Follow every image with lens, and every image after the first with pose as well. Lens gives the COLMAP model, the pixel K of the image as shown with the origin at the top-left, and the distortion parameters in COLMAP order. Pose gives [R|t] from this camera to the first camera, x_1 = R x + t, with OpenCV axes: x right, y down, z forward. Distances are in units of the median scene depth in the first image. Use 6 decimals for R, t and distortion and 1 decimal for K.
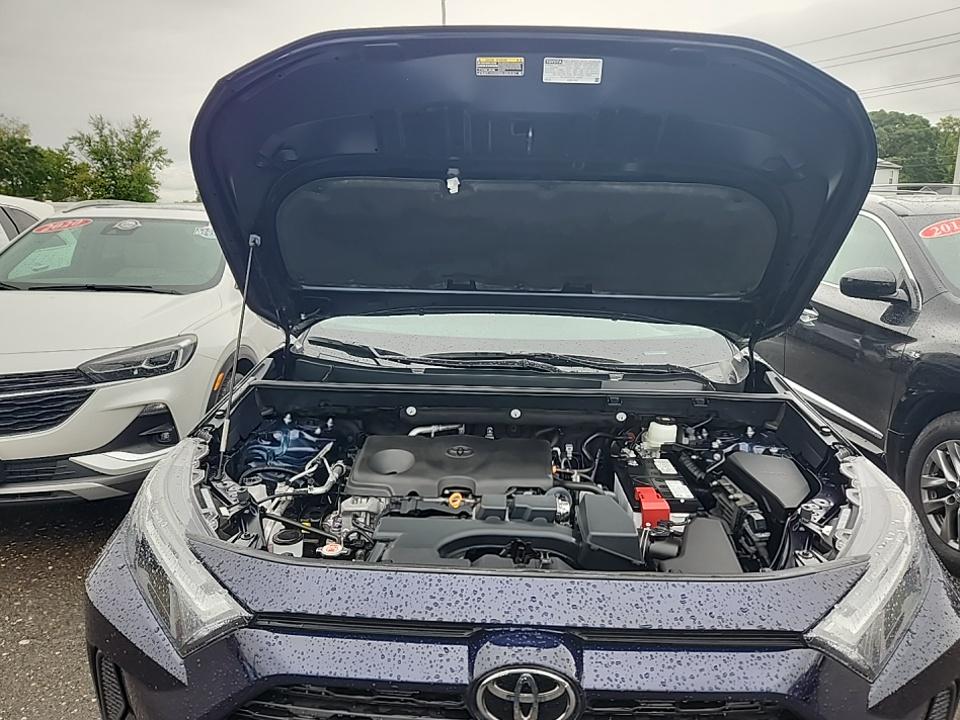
lens RADIAL K [[646.5, 0, 480.0], [0, 646.5, 360.0], [0, 0, 1]] dist [0.063221, -0.055827]
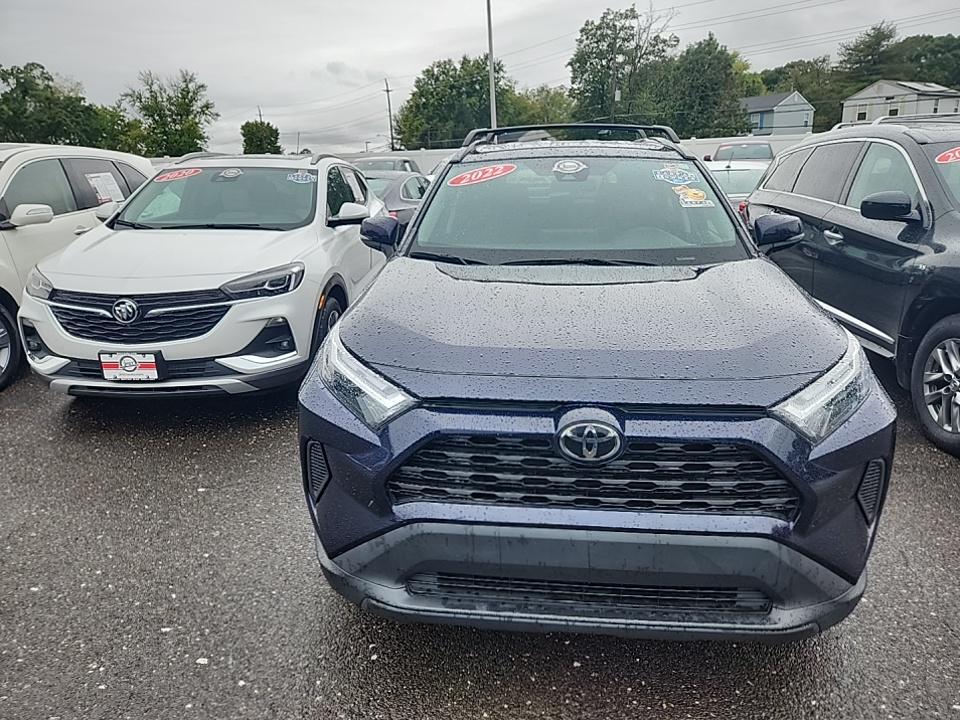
lens RADIAL K [[637.4, 0, 482.7], [0, 637.4, 355.4], [0, 0, 1]] dist [0.063053, -0.049620]
pose [[0.997862, -0.008746, -0.064775, -0.028636], [0.013547, 0.997162, 0.074052, 0.052521], [0.063943, -0.074771, 0.995149, -0.185839]]
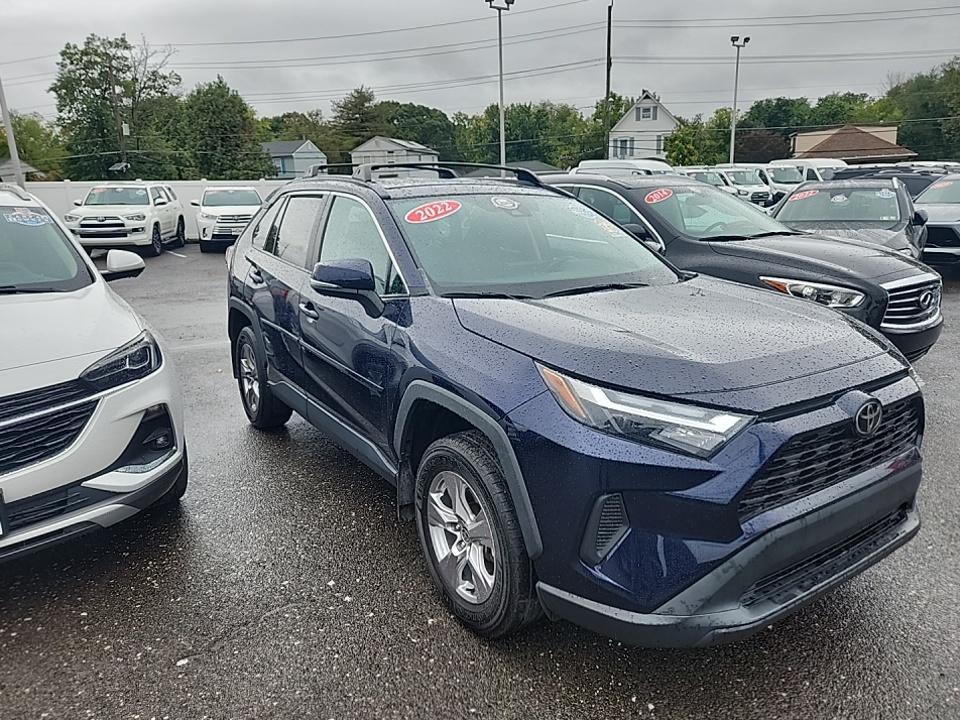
lens RADIAL K [[646.5, 0, 480.0], [0, 646.5, 360.0], [0, 0, 1]] dist [0.063221, -0.055827]
pose [[0.810148, -0.161123, 0.563648, -0.618937], [0.145478, 0.986669, 0.072947, 0.003461], [-0.567887, 0.022900, 0.822788, -0.001352]]
